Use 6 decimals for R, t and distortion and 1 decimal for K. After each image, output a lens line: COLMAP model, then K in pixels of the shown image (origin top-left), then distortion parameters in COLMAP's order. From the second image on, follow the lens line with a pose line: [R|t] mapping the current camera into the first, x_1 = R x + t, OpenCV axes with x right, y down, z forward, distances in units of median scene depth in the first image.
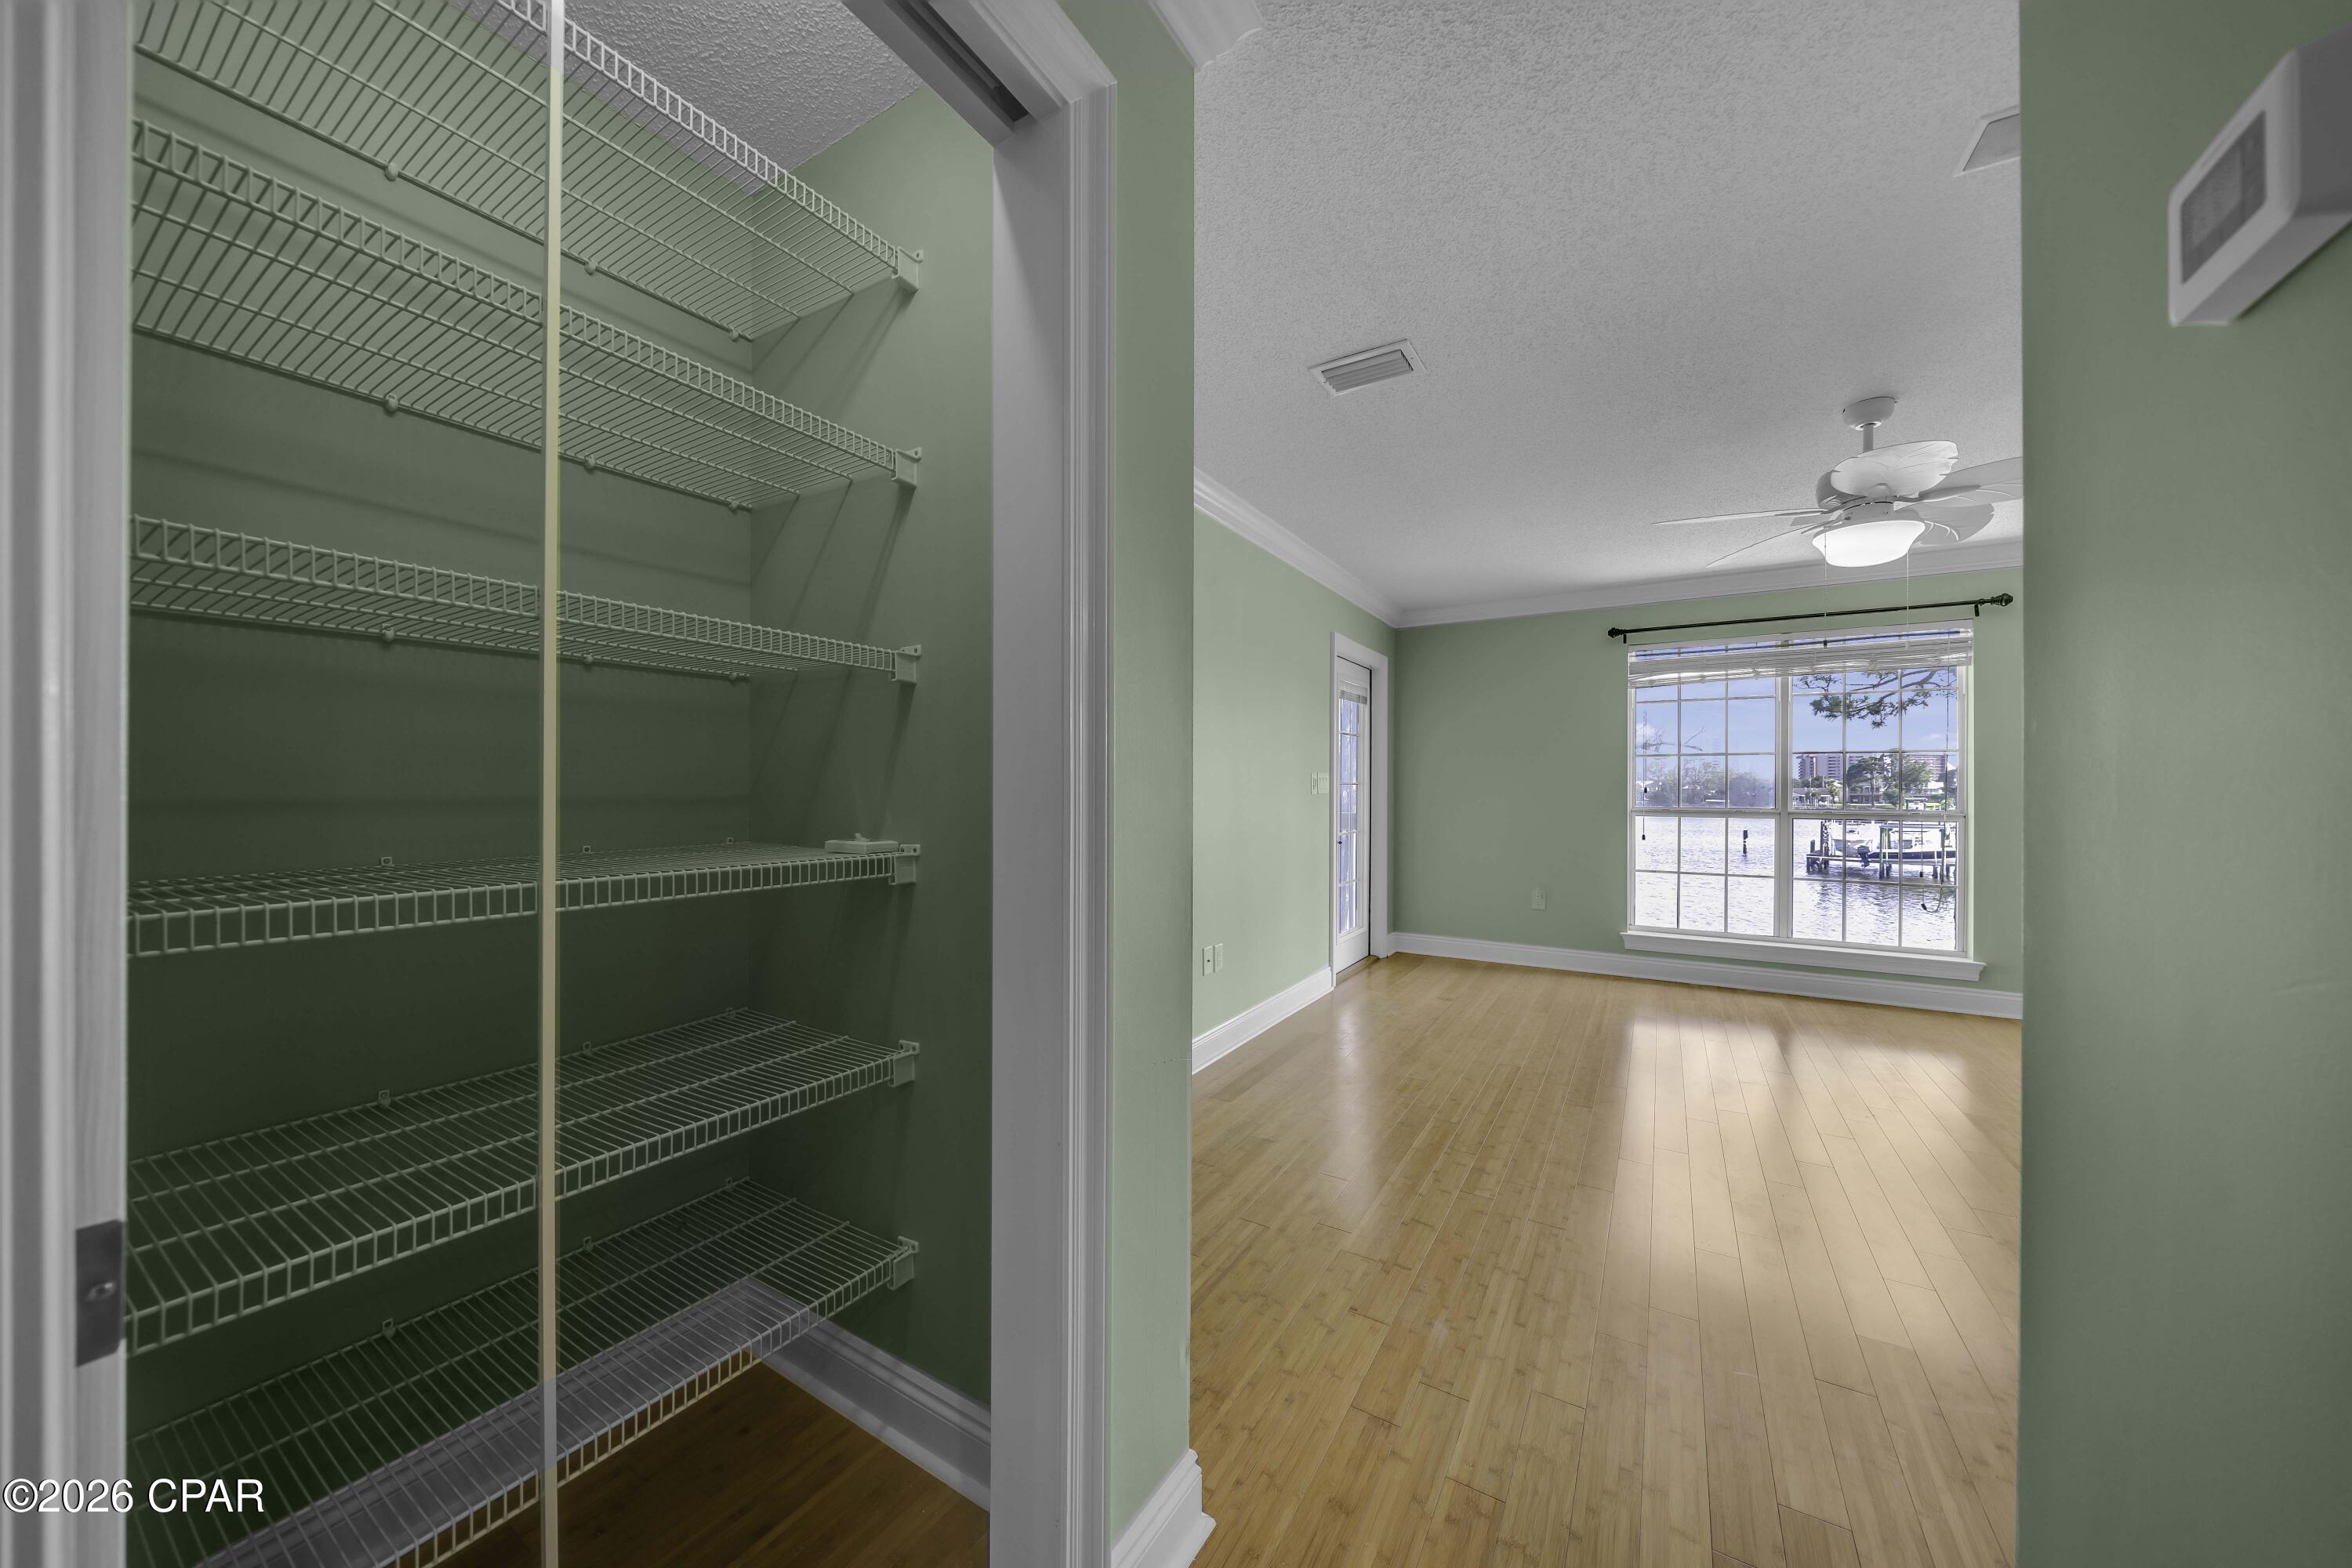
lens RADIAL K [[807.2, 0, 1162.6], [0, 807.2, 783.9], [0, 0, 1]] dist [-0.006273, 0.000628]
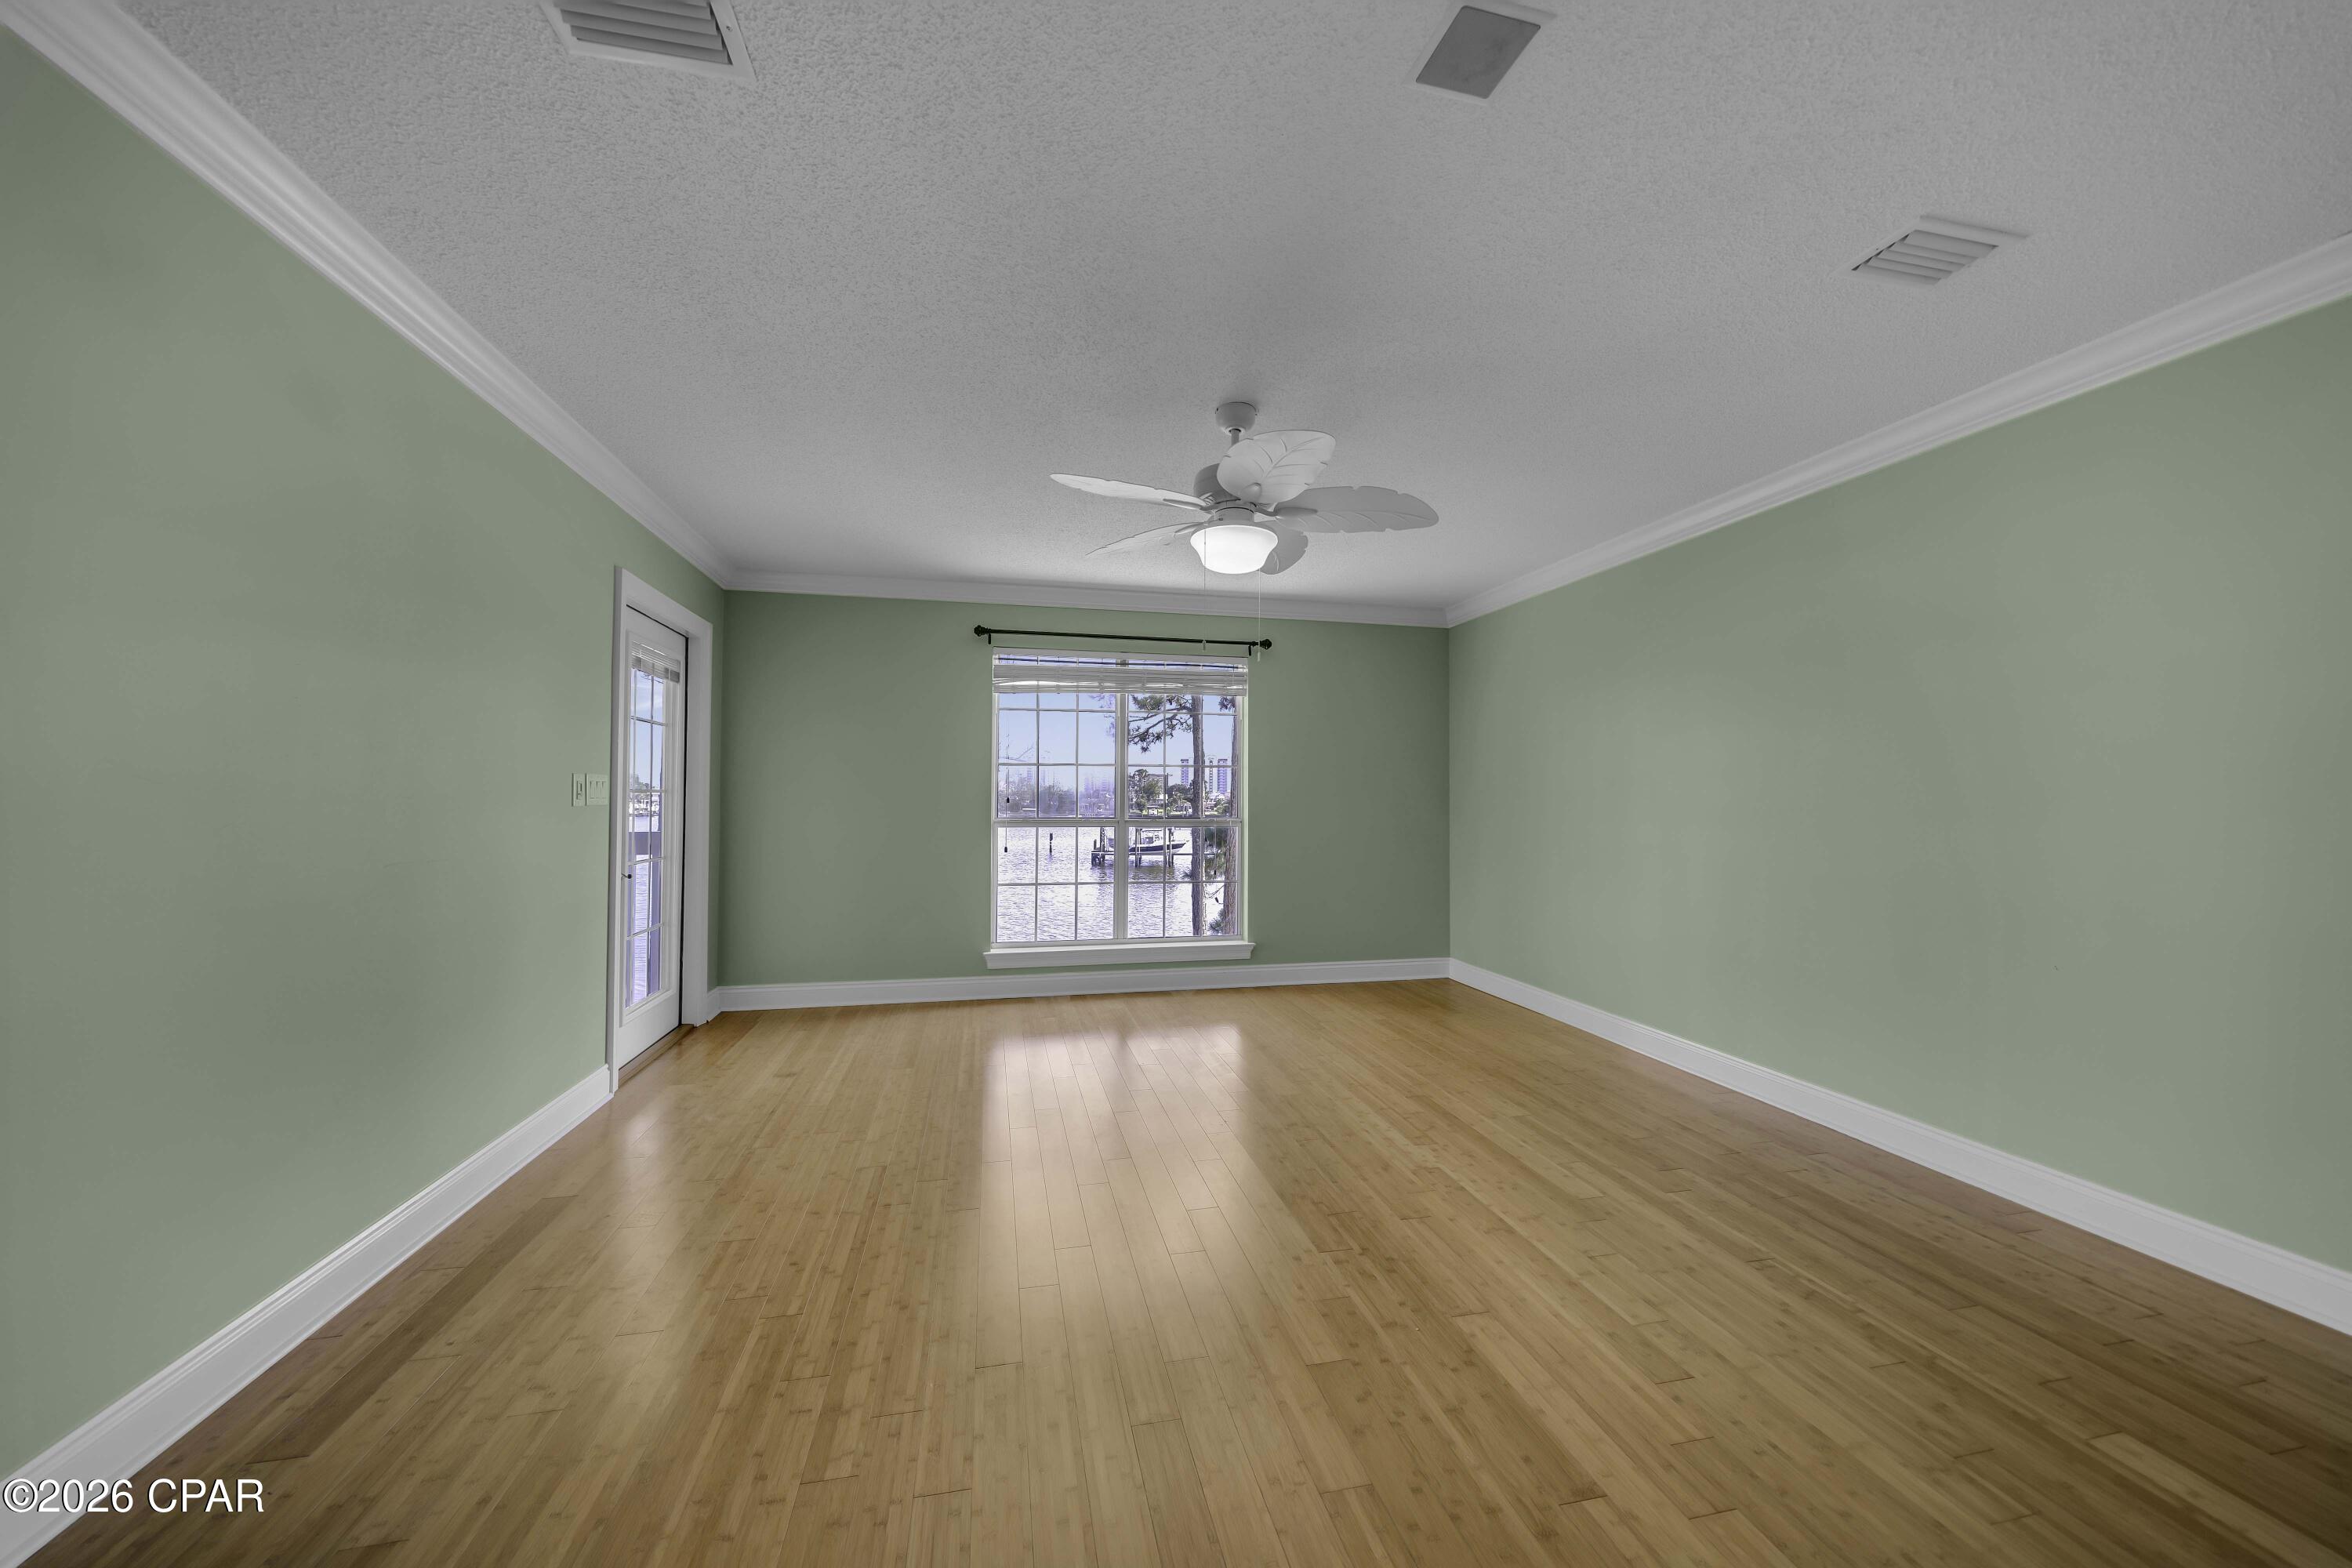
lens RADIAL K [[807.2, 0, 1163.8], [0, 807.2, 783.8], [0, 0, 1]] dist [-0.006273, 0.000628]
pose [[0.720120, 0.013115, 0.693725, 0.073113], [-0.003970, 0.999883, -0.014782, 0.002230], [-0.693838, 0.007891, 0.720088, 0.193940]]
